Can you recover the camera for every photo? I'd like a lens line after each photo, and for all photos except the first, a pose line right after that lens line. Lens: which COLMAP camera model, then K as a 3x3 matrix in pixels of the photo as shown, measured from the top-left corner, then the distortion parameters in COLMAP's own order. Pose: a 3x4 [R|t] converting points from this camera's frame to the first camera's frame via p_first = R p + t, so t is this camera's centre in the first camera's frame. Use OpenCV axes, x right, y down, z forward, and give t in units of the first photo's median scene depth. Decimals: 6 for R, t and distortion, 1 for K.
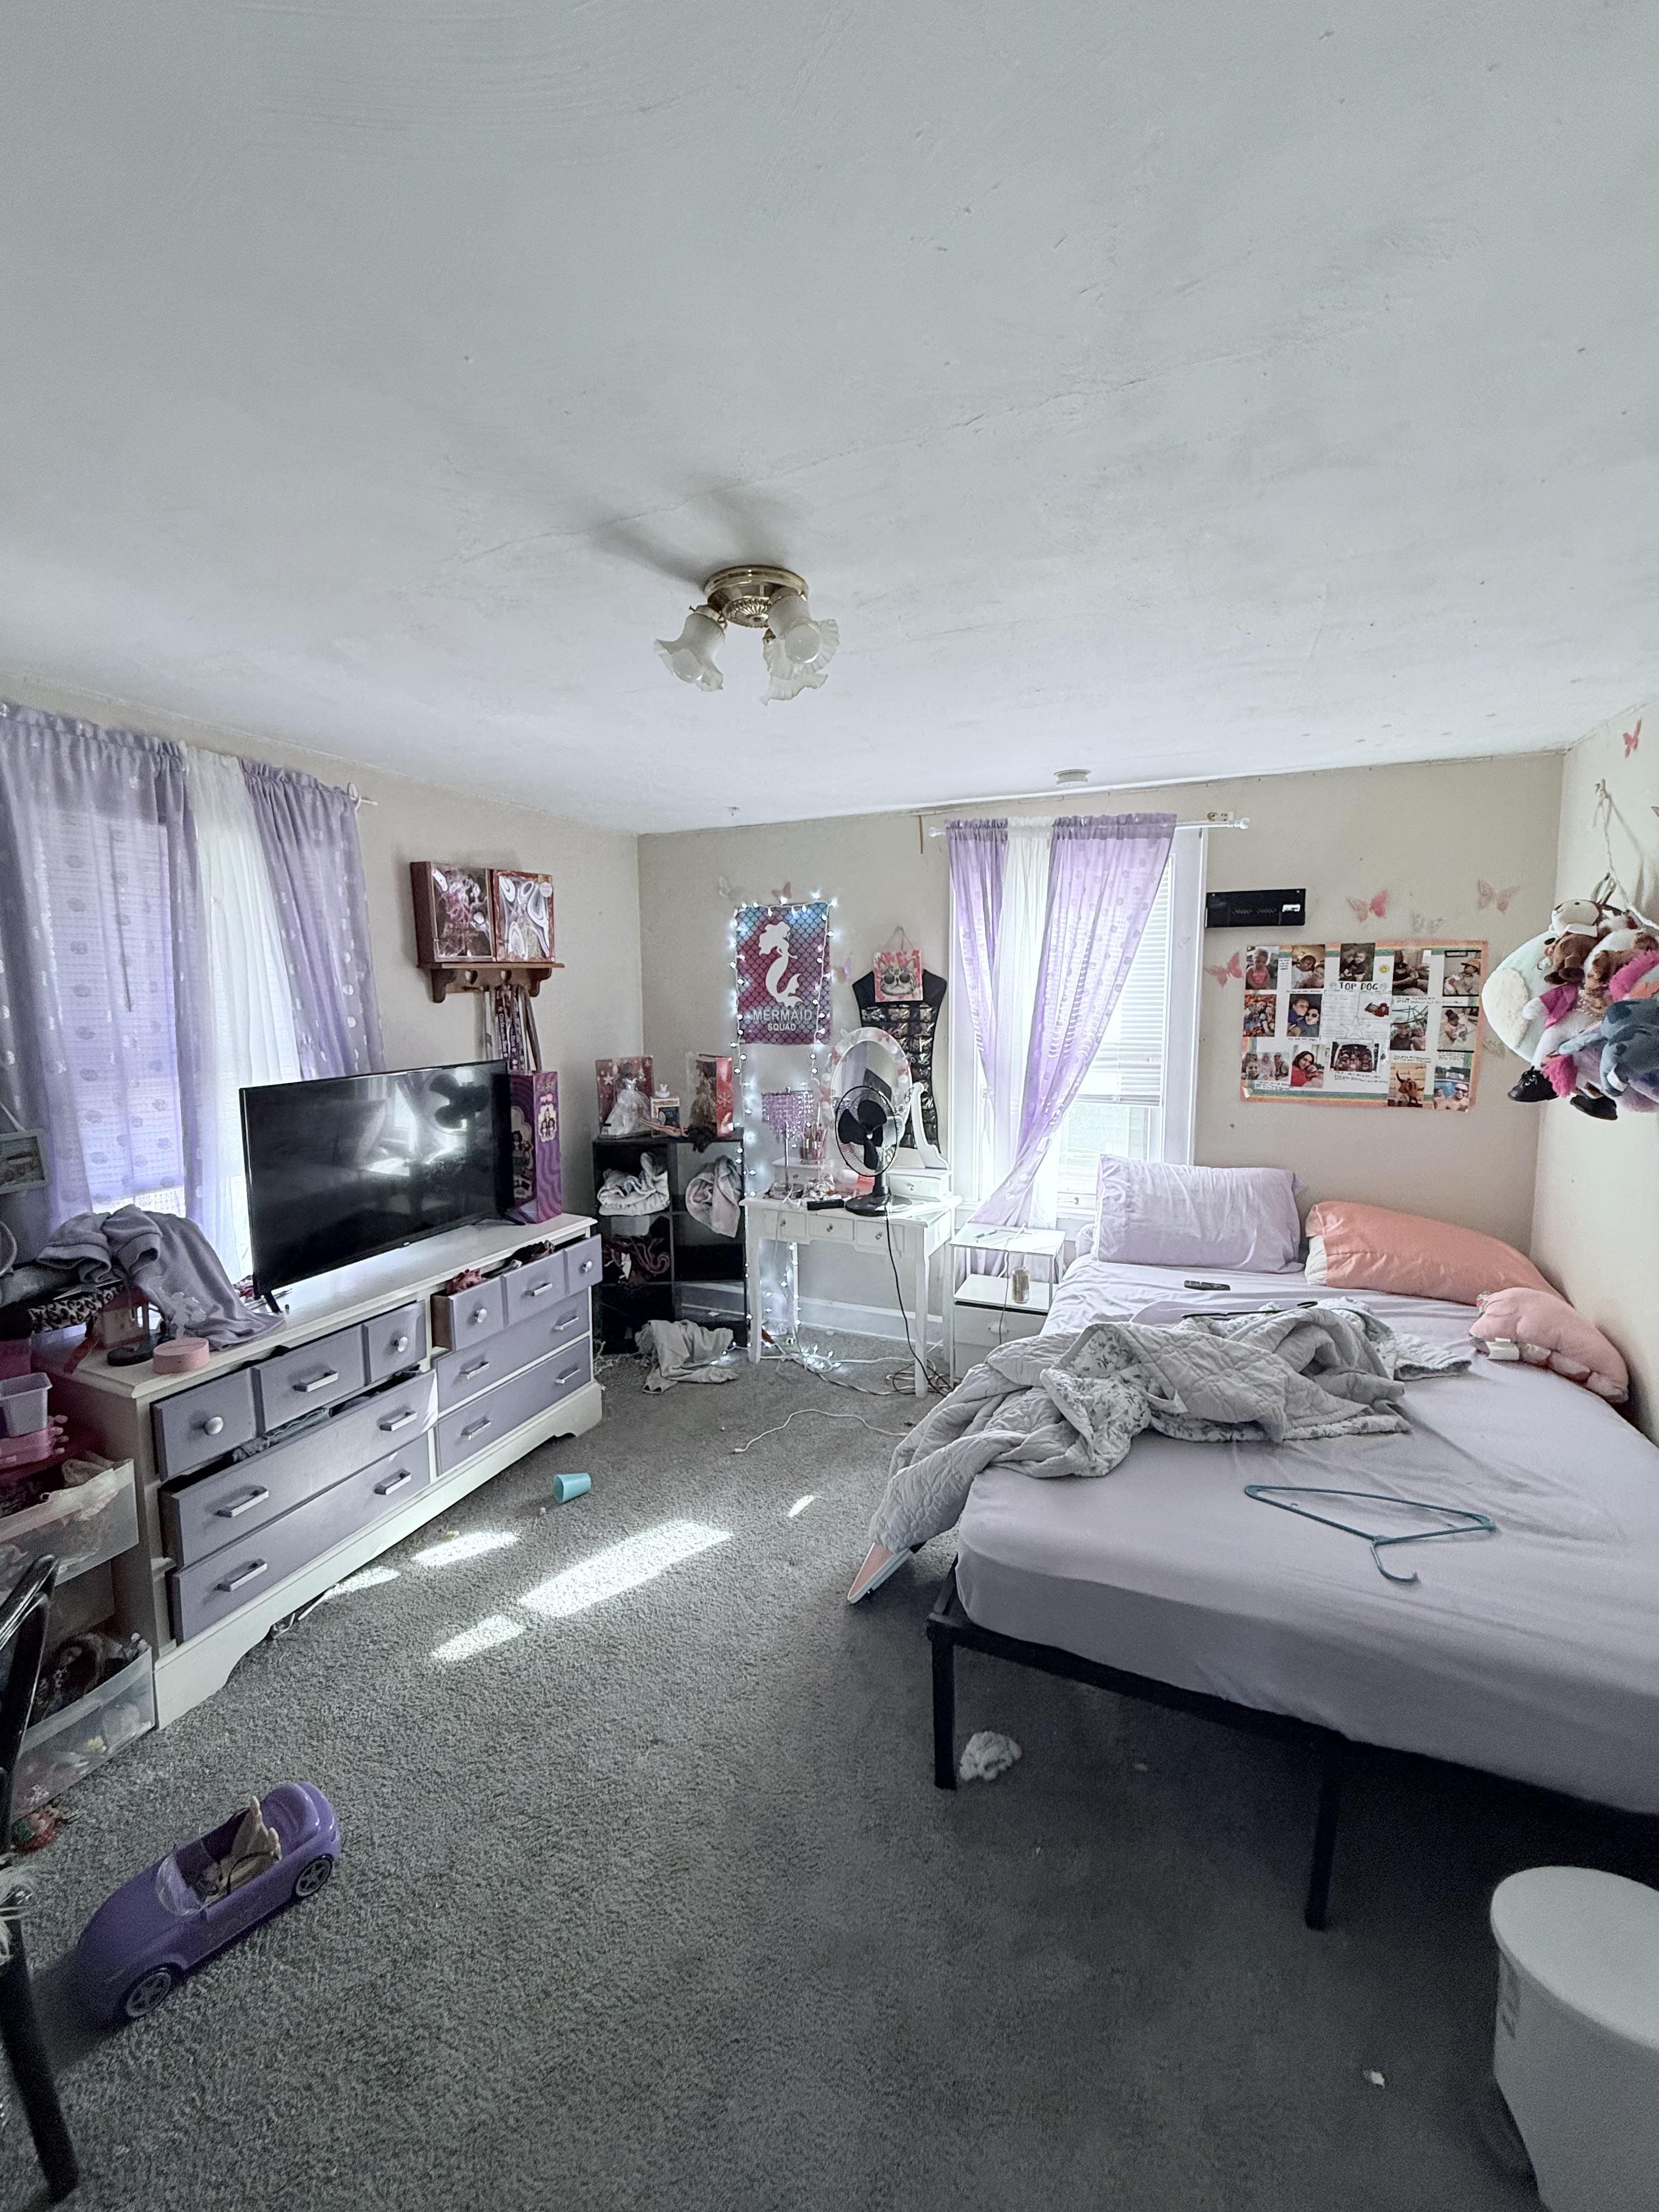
lens RADIAL K [[878.8, 0, 826.5], [0, 878.8, 1097.9], [0, 0, 1]] dist [-0.000544, -0.000007]
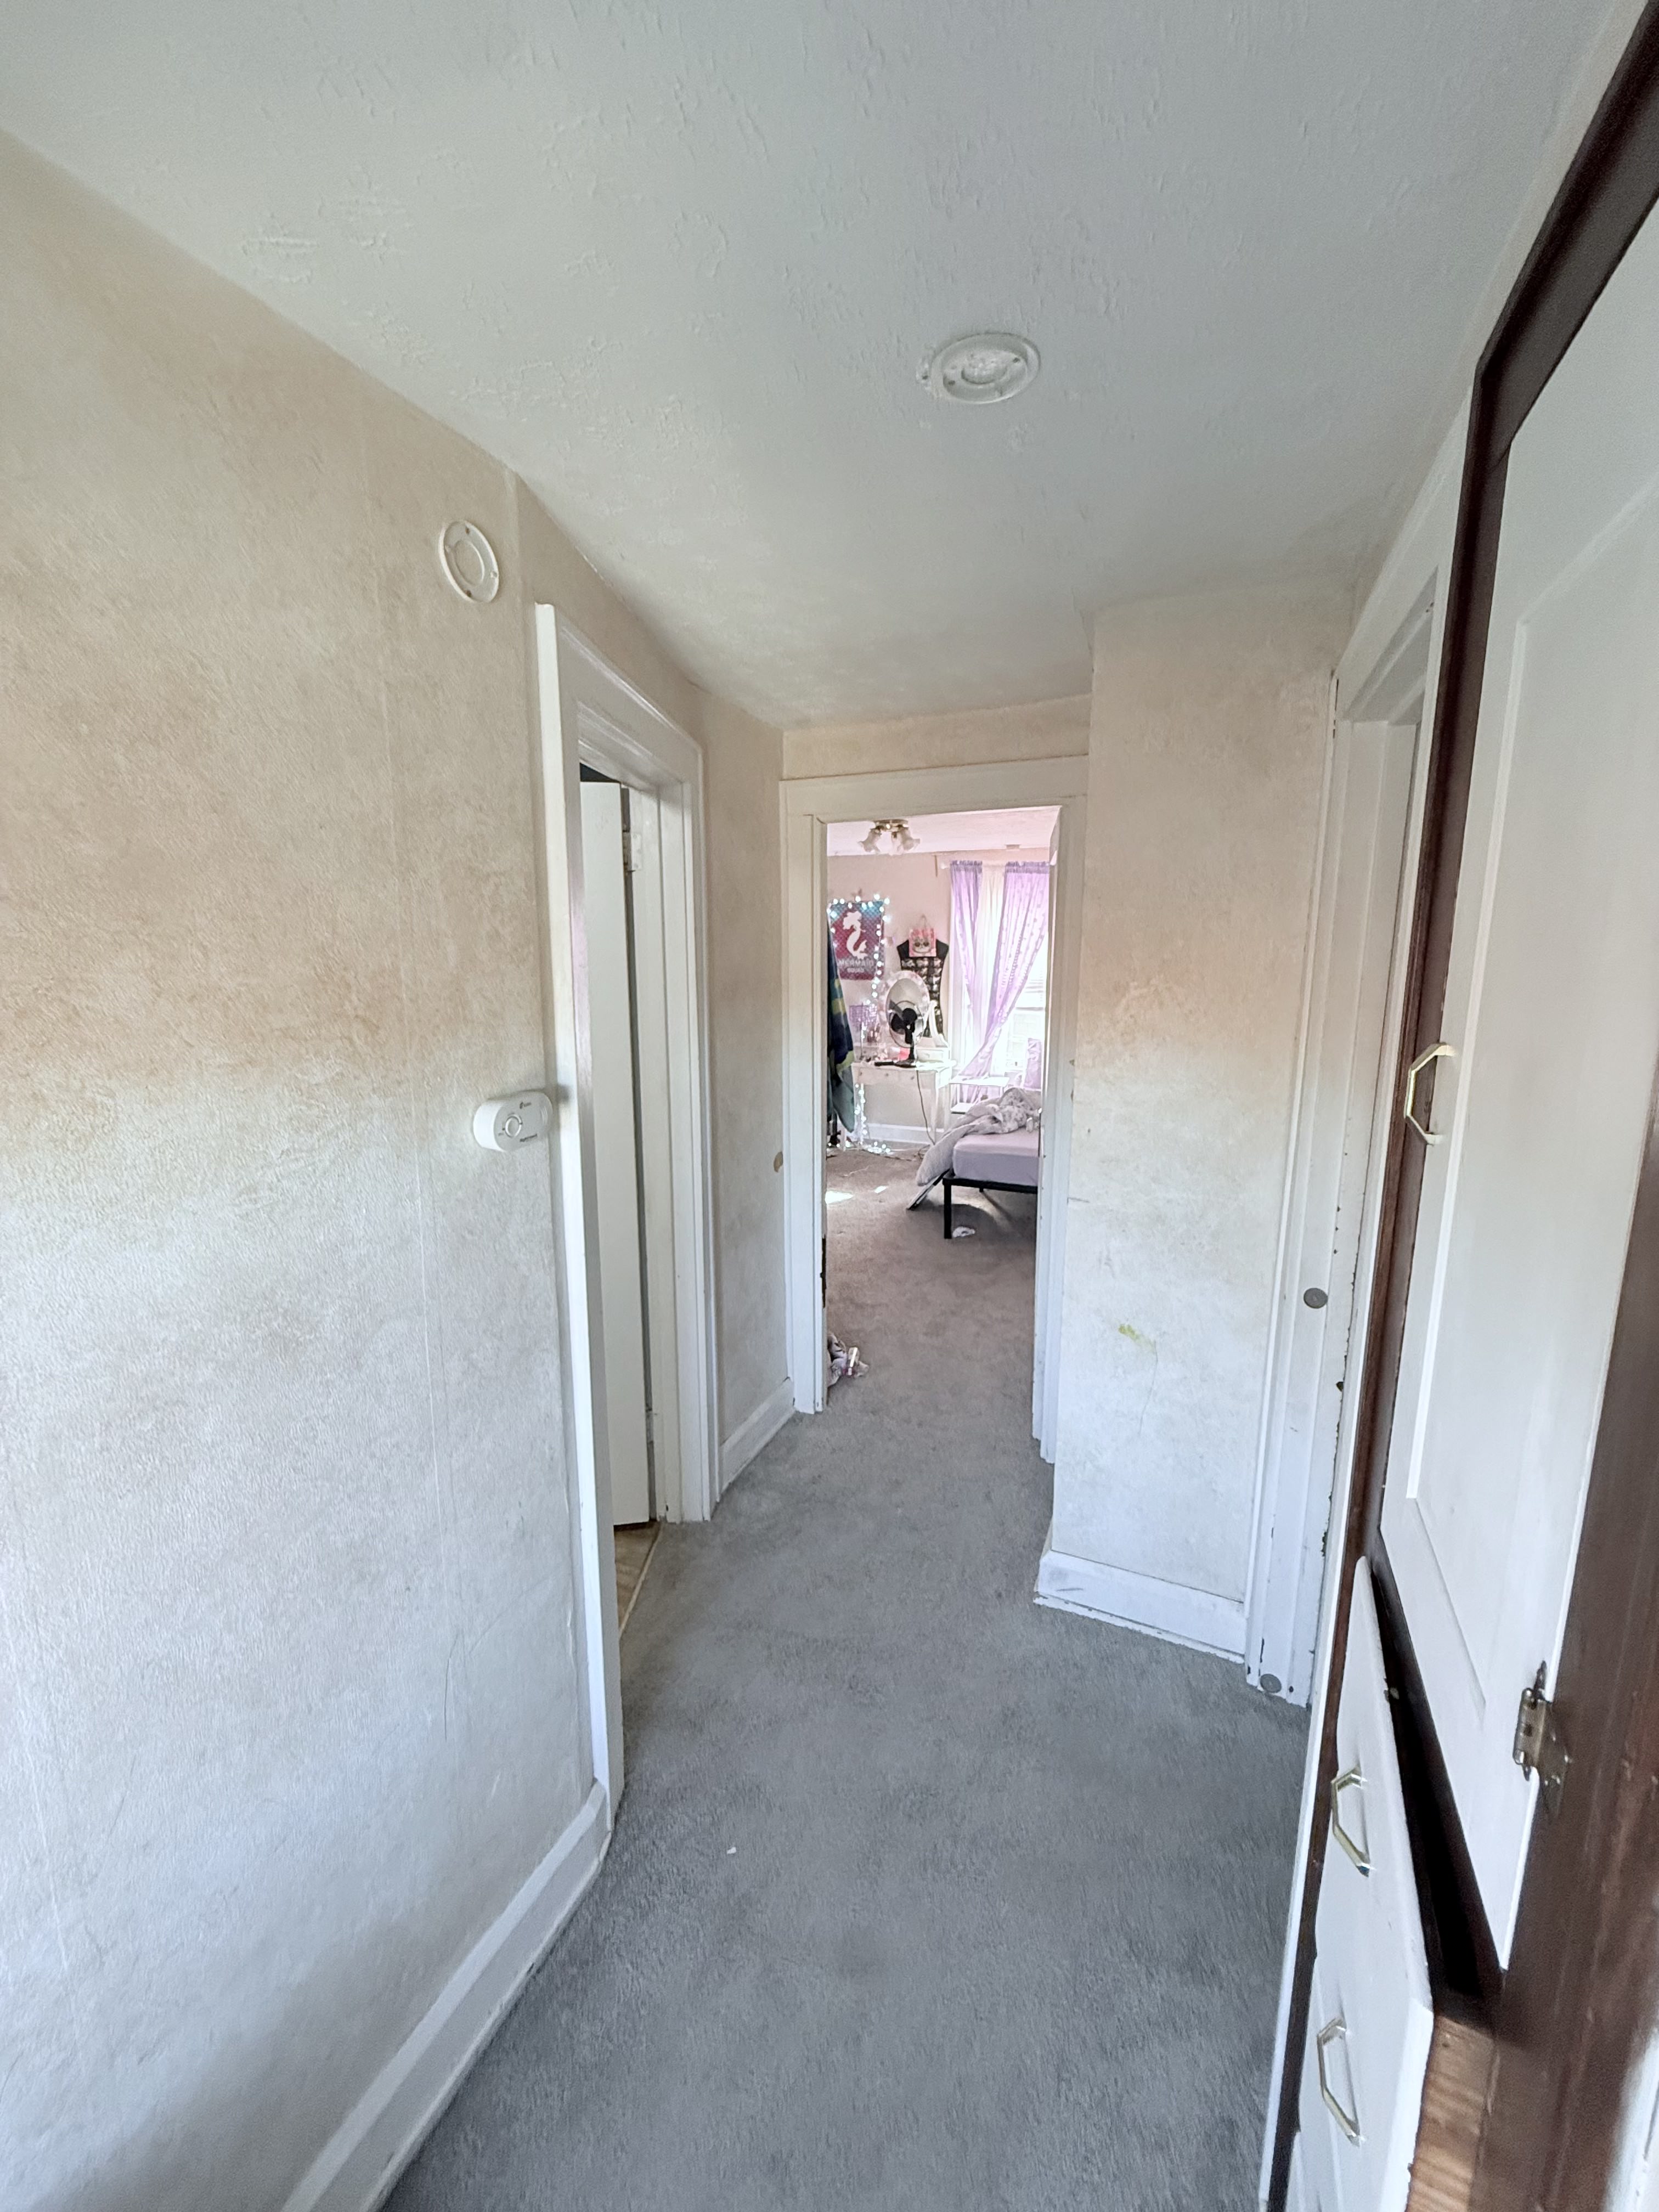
lens RADIAL K [[878.8, 0, 829.8], [0, 878.8, 1104.1], [0, 0, 1]] dist [-0.000544, -0.000007]
pose [[0.999901, 0.003379, 0.013663, -0.138248], [-0.004287, 0.997742, 0.067024, 0.077327], [-0.013406, -0.067076, 0.997658, -0.866868]]
